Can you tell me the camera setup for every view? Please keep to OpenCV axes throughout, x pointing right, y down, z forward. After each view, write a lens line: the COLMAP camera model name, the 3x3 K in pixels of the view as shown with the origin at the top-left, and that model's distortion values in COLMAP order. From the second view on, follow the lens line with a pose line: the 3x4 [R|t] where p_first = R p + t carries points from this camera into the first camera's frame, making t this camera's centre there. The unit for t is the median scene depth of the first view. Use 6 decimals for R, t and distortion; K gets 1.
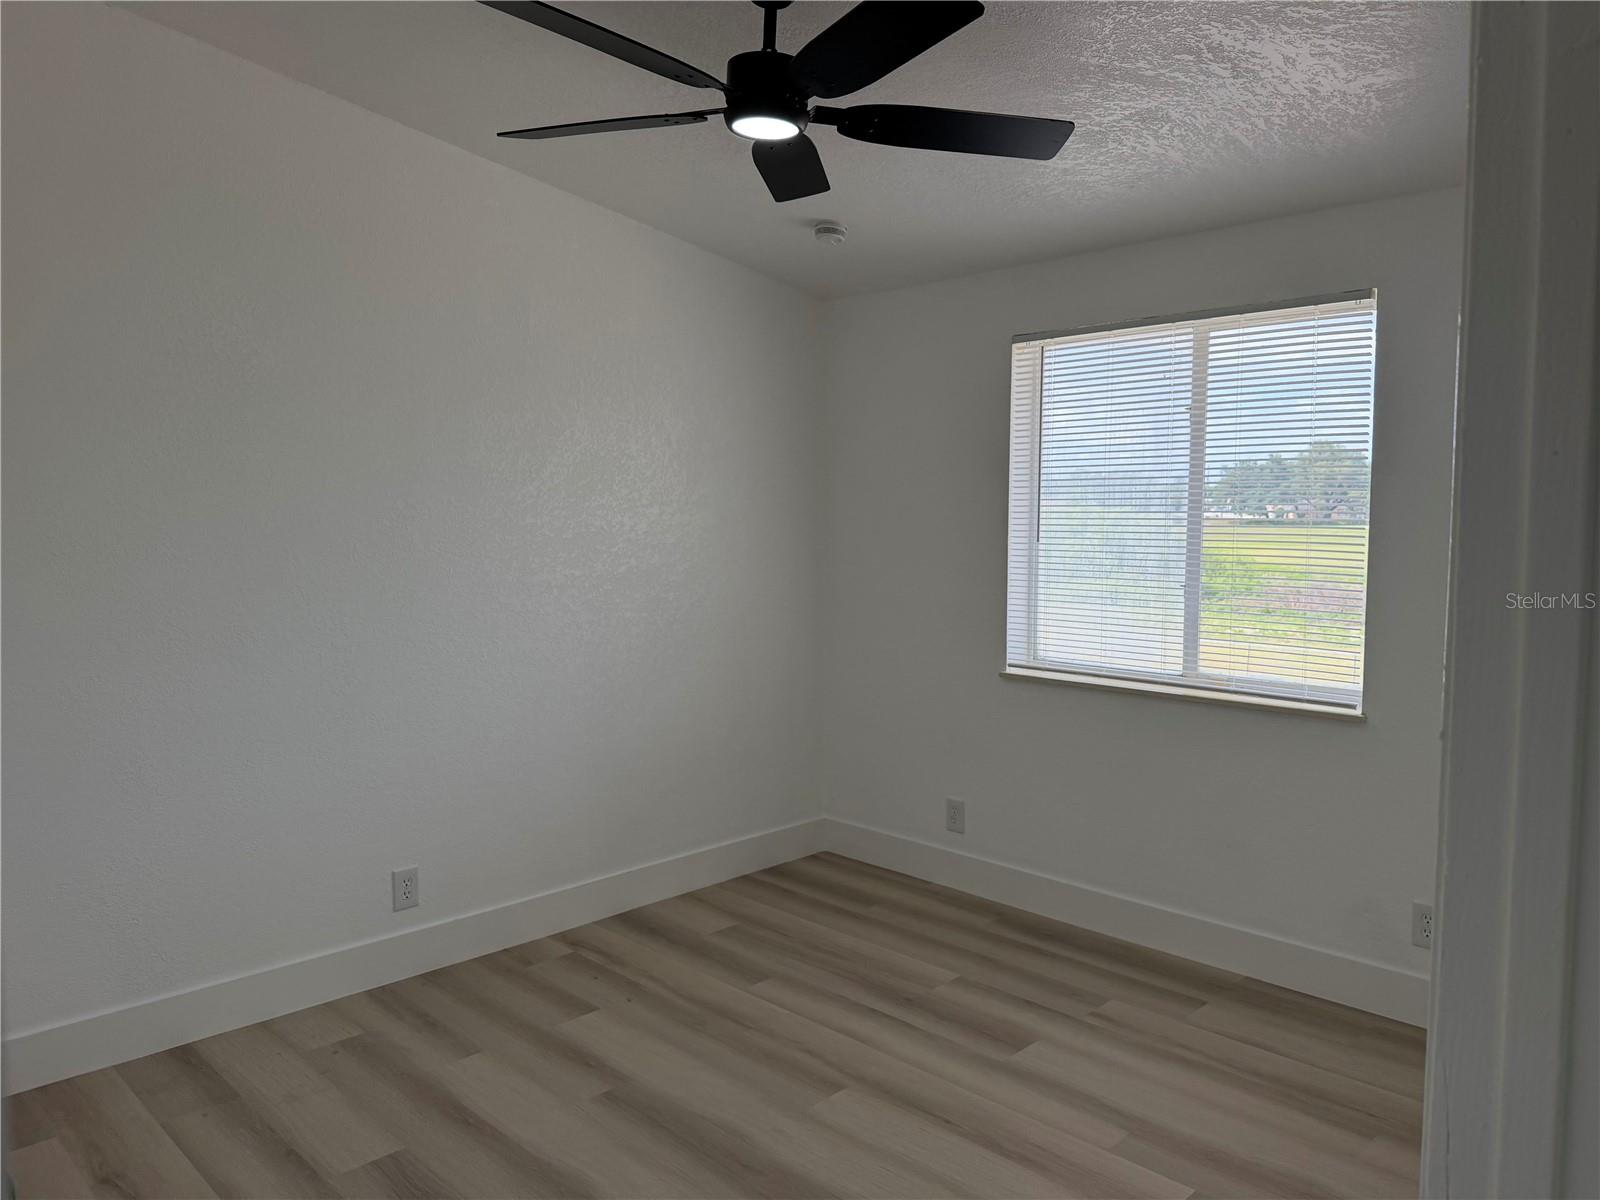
lens RADIAL K [[1081.2, 0, 800.0], [0, 1081.2, 600.0], [0, 0, 1]] dist [0.000847, 0.000967]
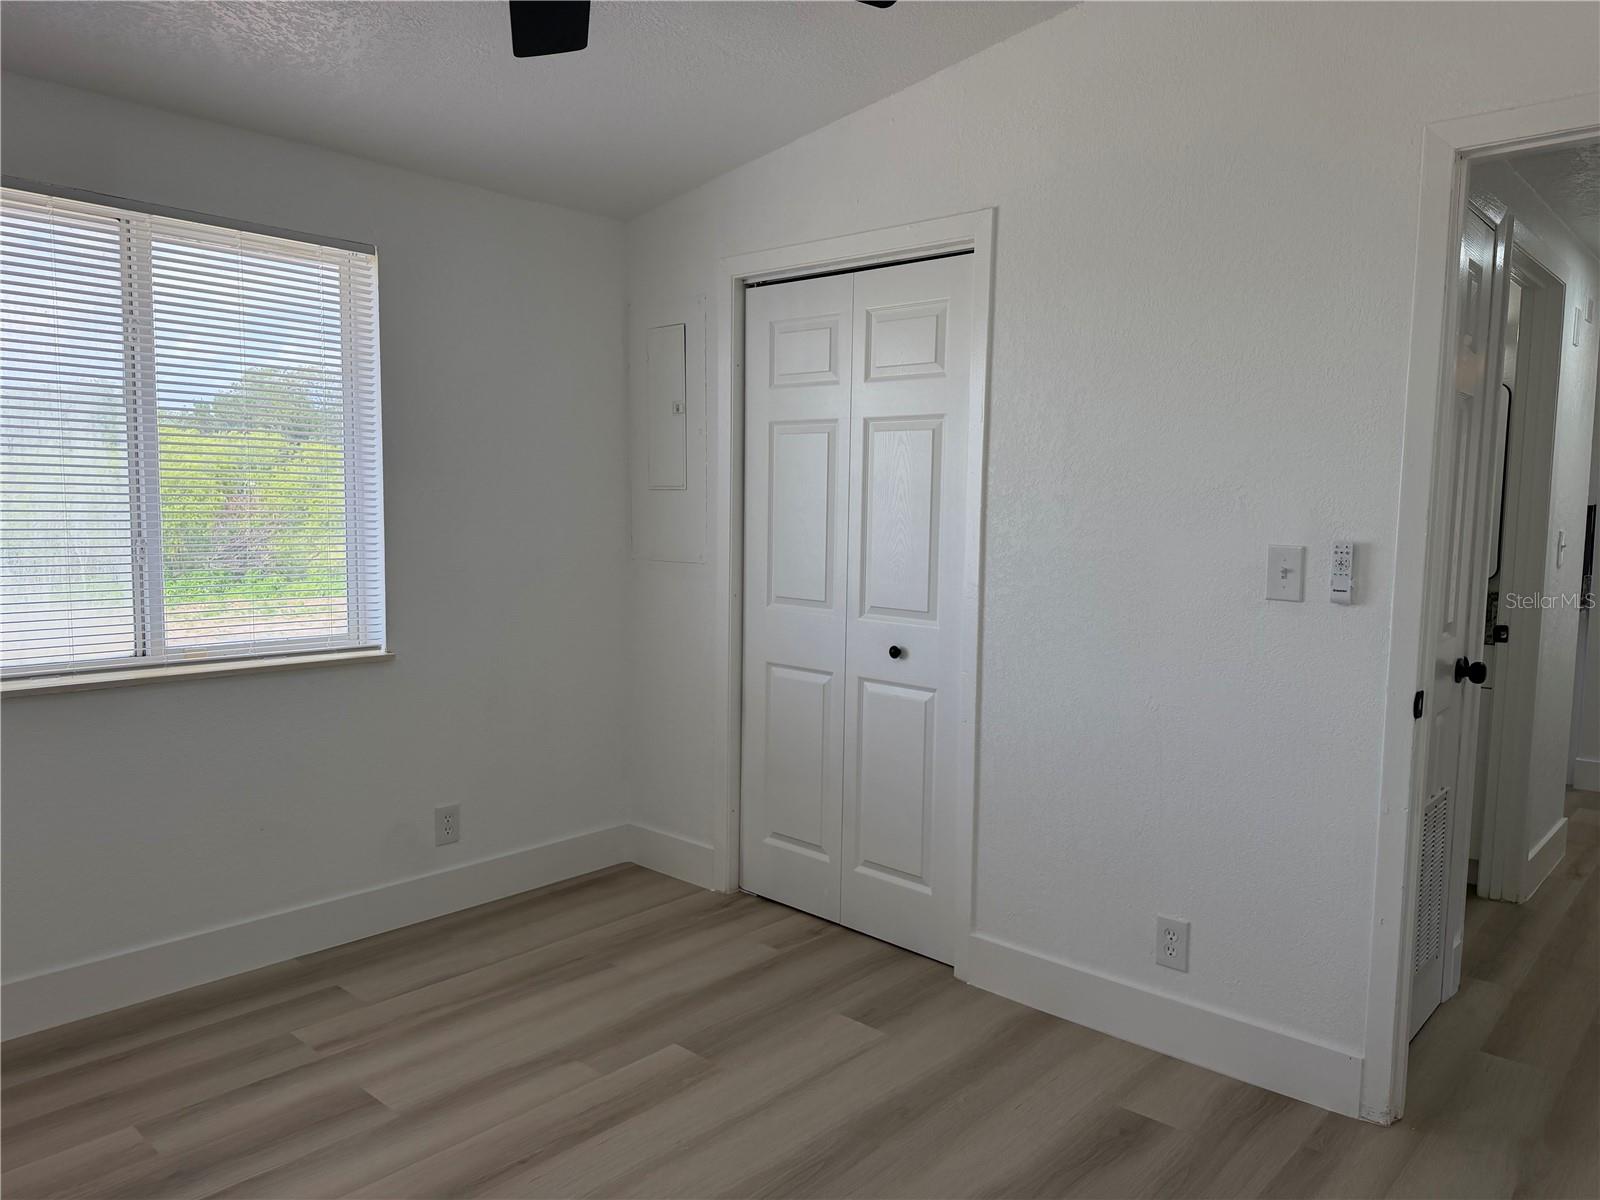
lens RADIAL K [[1116.2, 0, 800.0], [0, 1116.2, 600.0], [0, 0, 1]] dist [0.004728, -0.000388]
pose [[-0.024153, -0.095547, 0.995132, -0.567725], [0.055218, 0.993775, 0.096757, -0.028492], [-0.998182, 0.057286, -0.018726, 0.615360]]
